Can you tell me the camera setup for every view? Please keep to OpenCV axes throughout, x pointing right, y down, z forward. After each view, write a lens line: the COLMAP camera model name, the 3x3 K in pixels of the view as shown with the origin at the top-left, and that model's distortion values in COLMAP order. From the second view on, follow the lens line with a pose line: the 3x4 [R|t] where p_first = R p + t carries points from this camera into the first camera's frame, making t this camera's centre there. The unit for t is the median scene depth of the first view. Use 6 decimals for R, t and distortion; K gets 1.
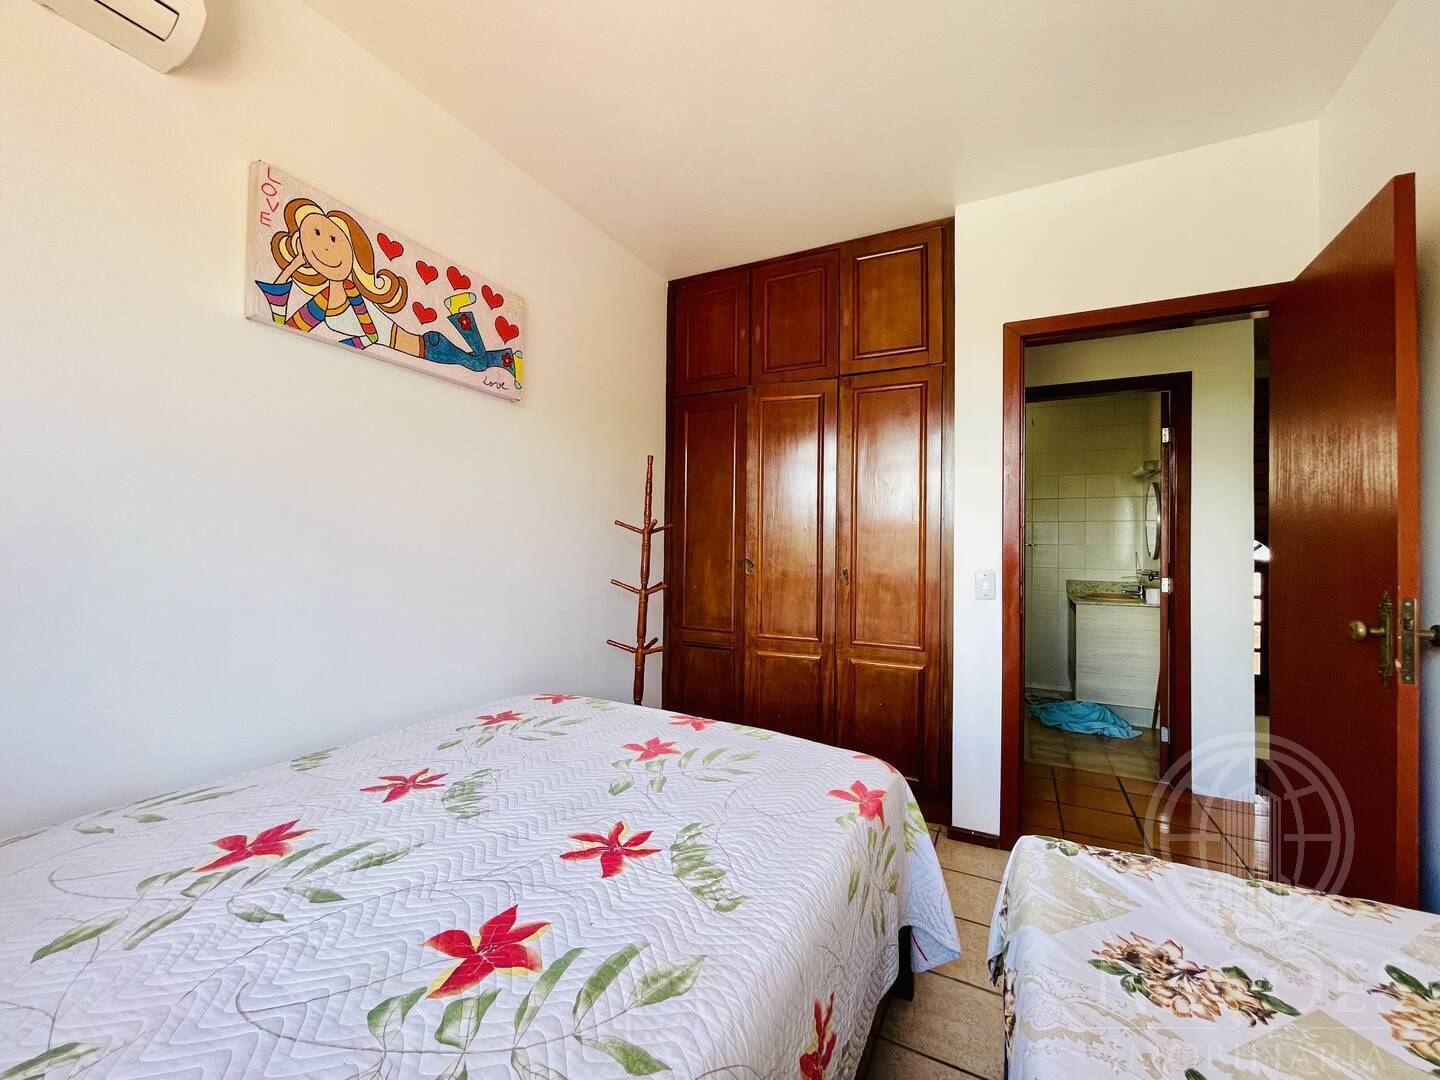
lens RADIAL K [[584.6, 0, 715.9], [0, 584.6, 542.2], [0, 0, 1]] dist [-0.002016, -0.000575]
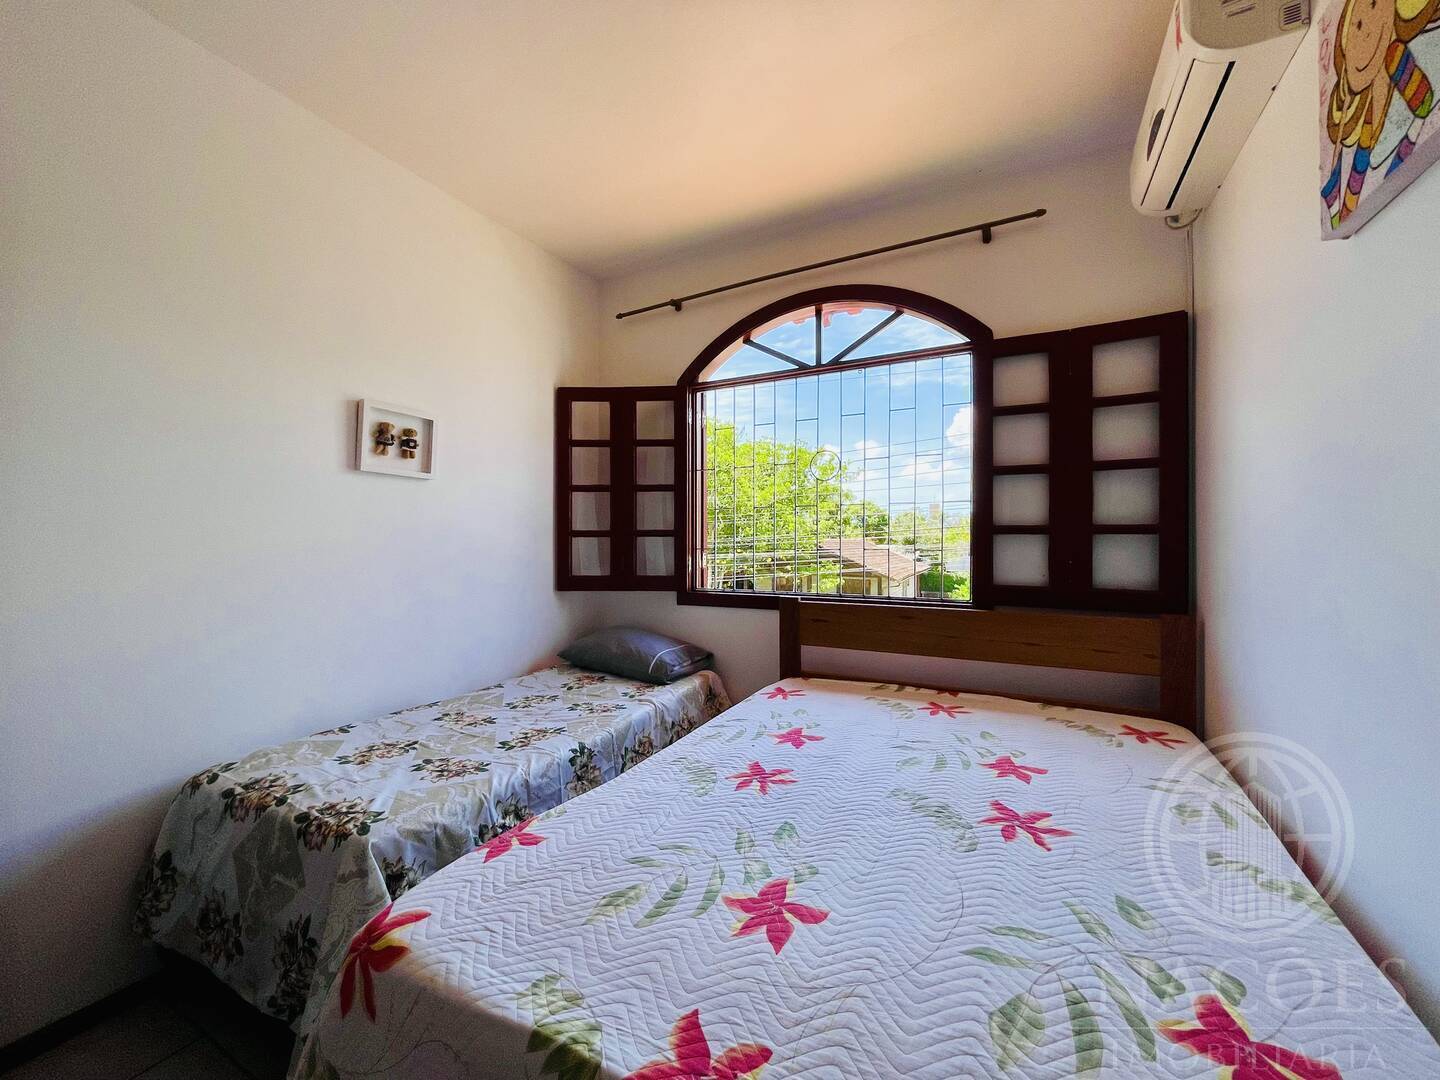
lens RADIAL K [[584.6, 0, 715.9], [0, 584.6, 542.2], [0, 0, 1]] dist [-0.002016, -0.000575]
pose [[-0.999903, -0.011885, 0.007202, -0.073916], [-0.011918, 0.999919, -0.004571, -0.010701], [-0.007147, -0.004657, -0.999964, 2.274571]]
